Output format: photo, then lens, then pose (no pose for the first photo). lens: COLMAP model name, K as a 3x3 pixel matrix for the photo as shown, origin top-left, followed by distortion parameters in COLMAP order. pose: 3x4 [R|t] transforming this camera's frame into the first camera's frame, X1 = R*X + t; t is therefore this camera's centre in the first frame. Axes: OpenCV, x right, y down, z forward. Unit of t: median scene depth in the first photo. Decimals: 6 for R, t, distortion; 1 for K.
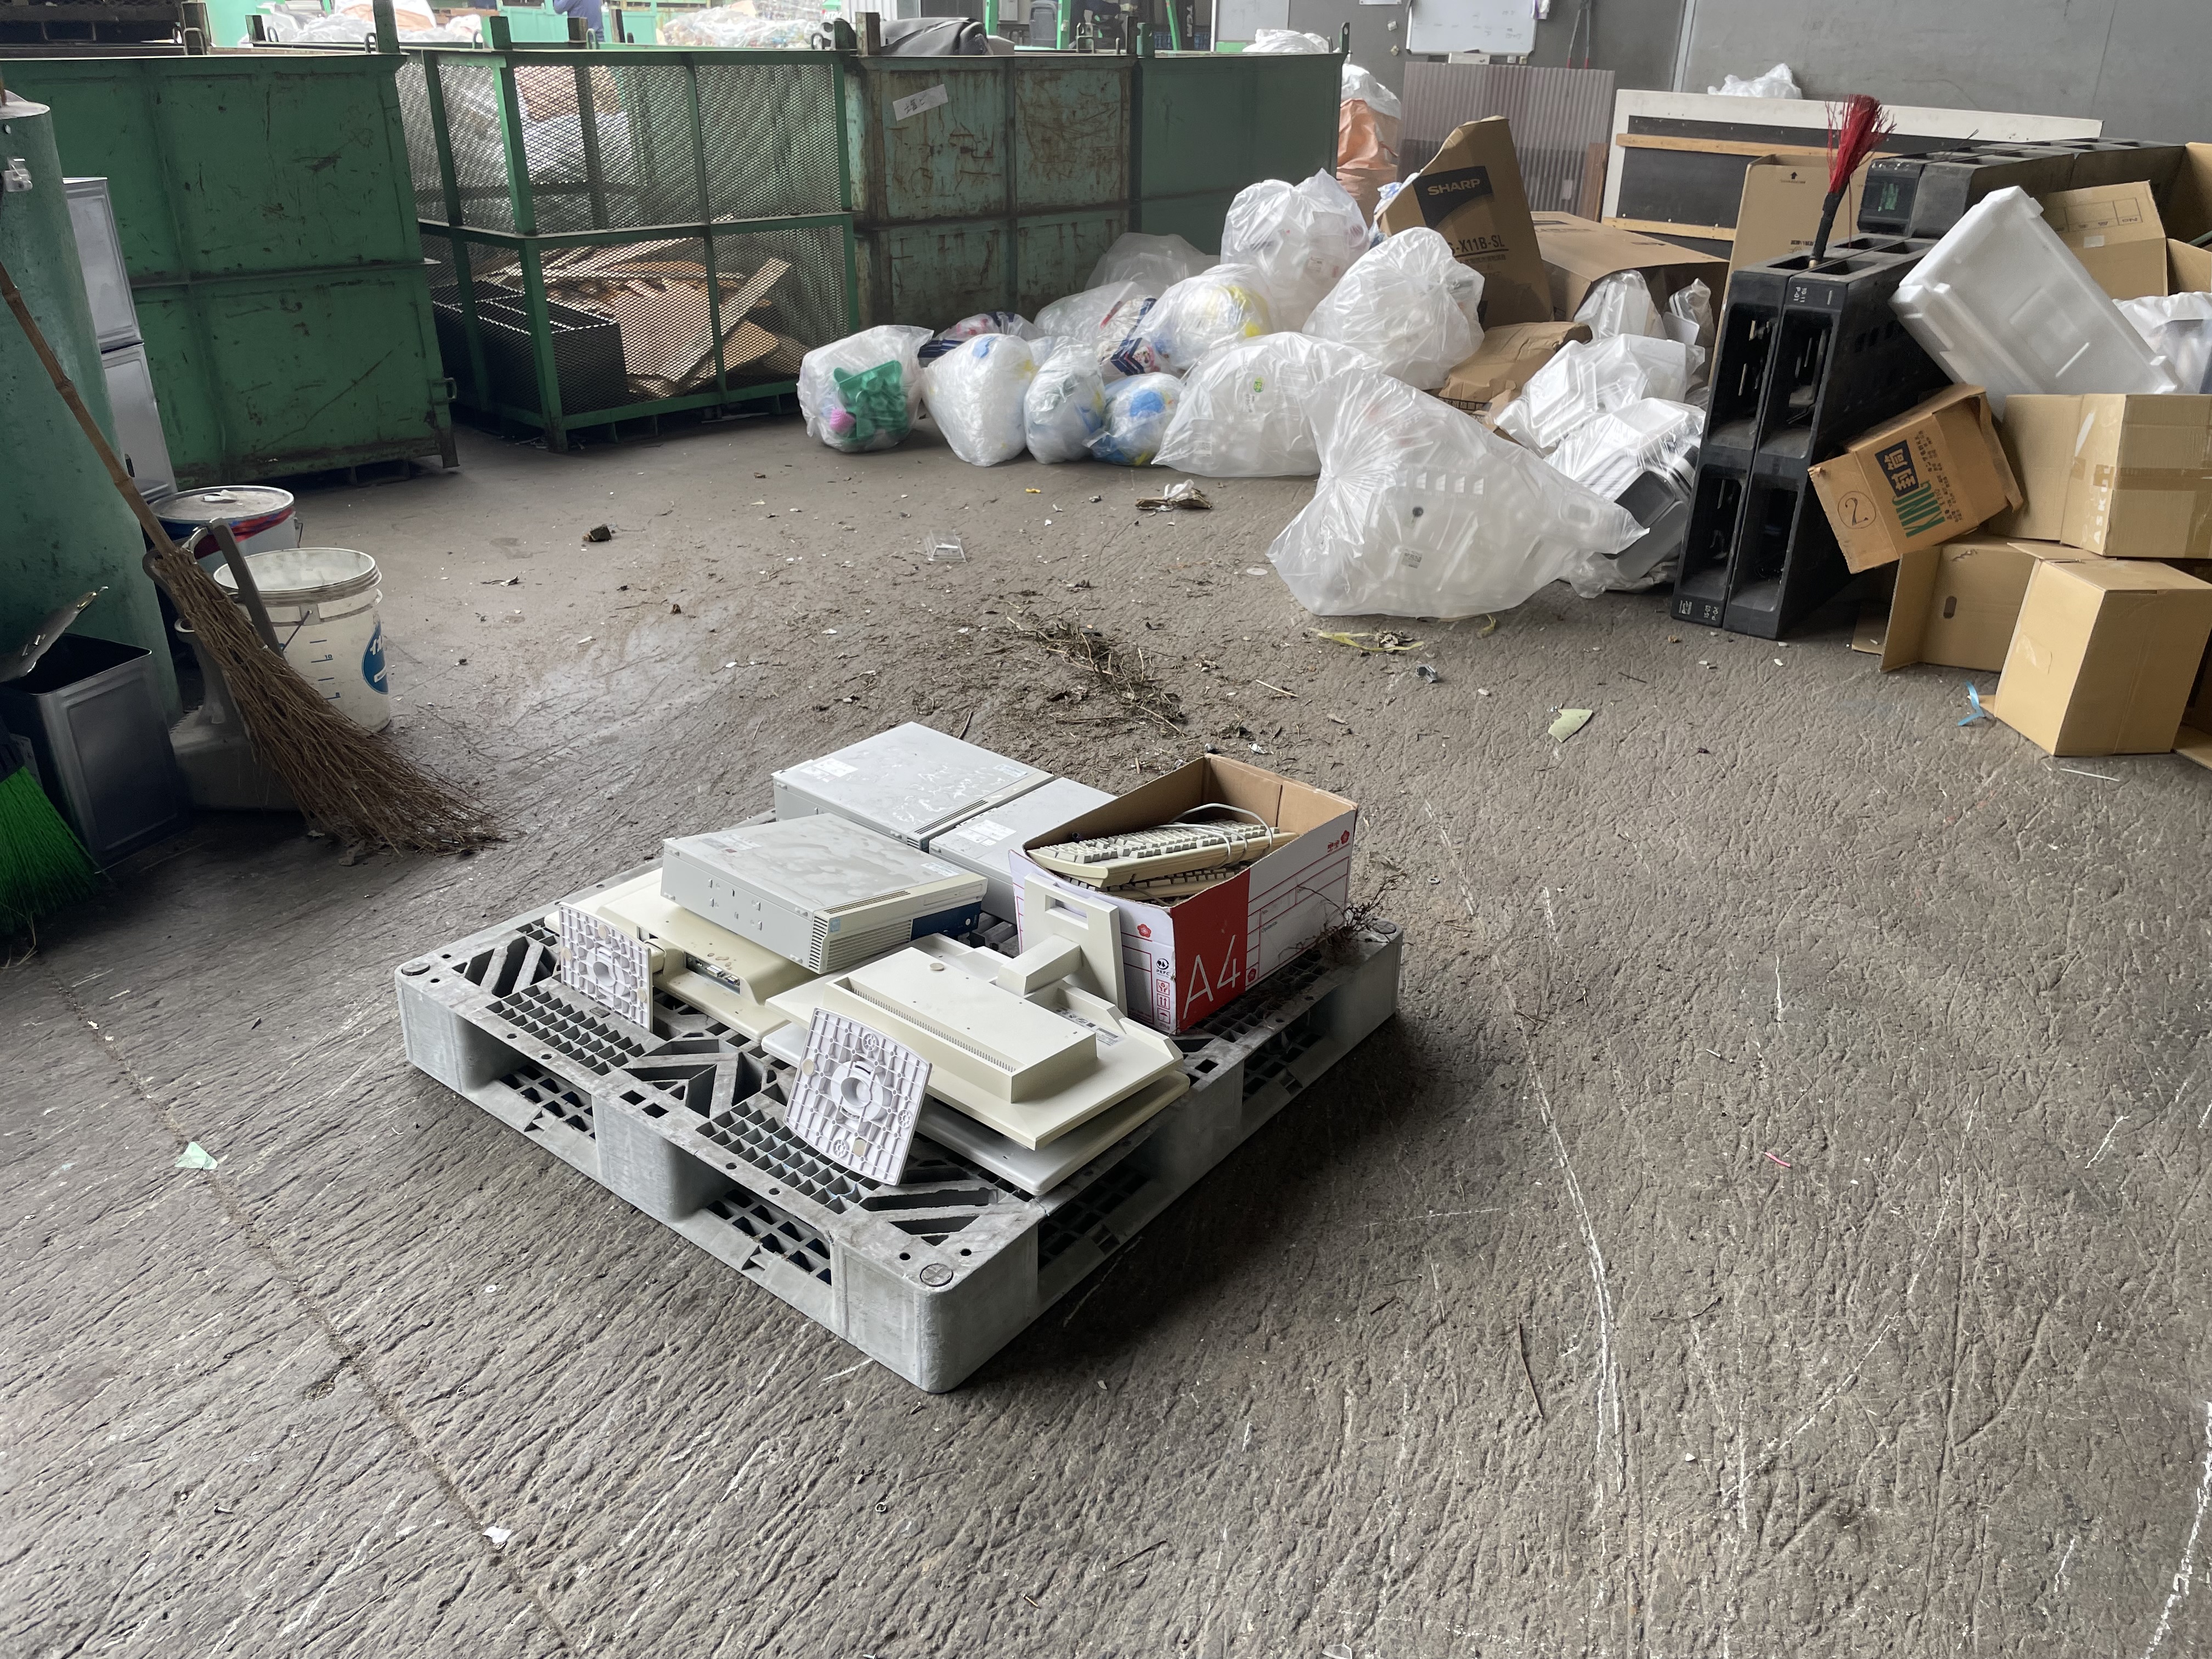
lens RADIAL K [[1696.2, 0, 1111.3], [0, 1696.2, 834.4], [0, 0, 1]] dist [0.059919, -0.032946]
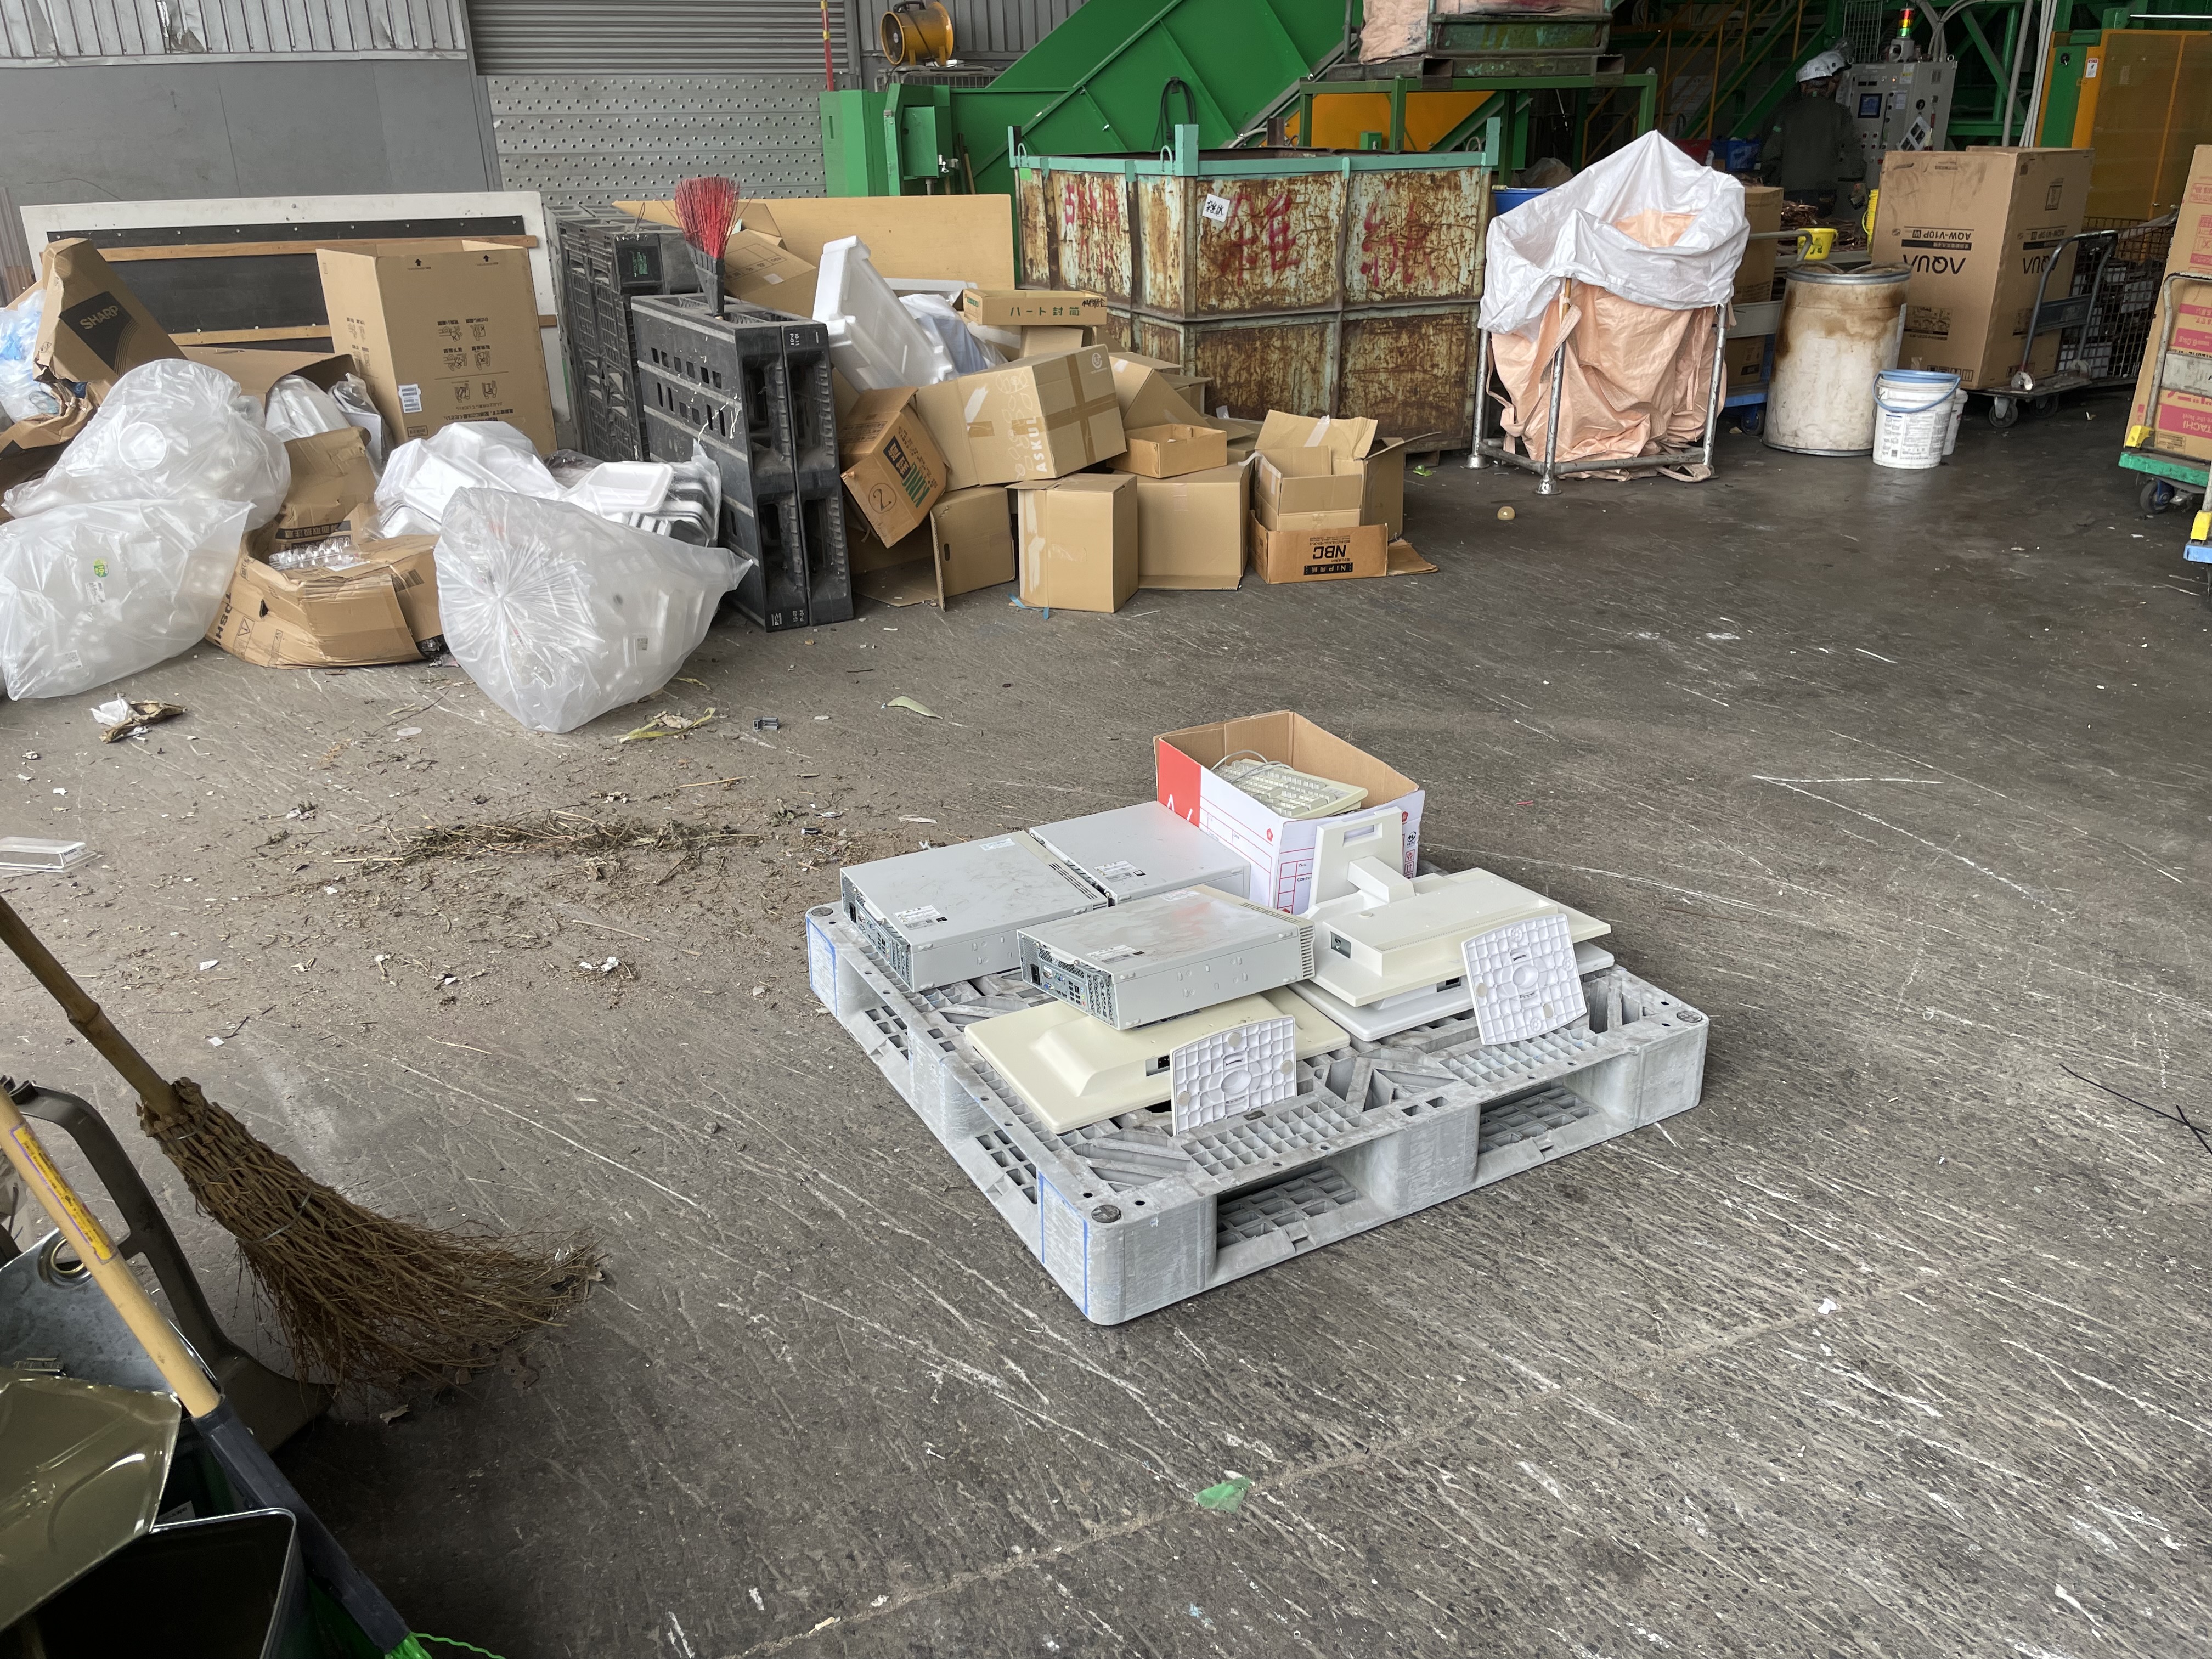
lens RADIAL K [[1696.2, 0, 1111.2], [0, 1696.2, 828.6], [0, 0, 1]] dist [0.059919, -0.032946]
pose [[0.389846, -0.387386, 0.835435, -0.626858], [0.426322, 0.880062, 0.209141, -0.163640], [-0.816253, 0.274631, 0.508240, 0.296359]]
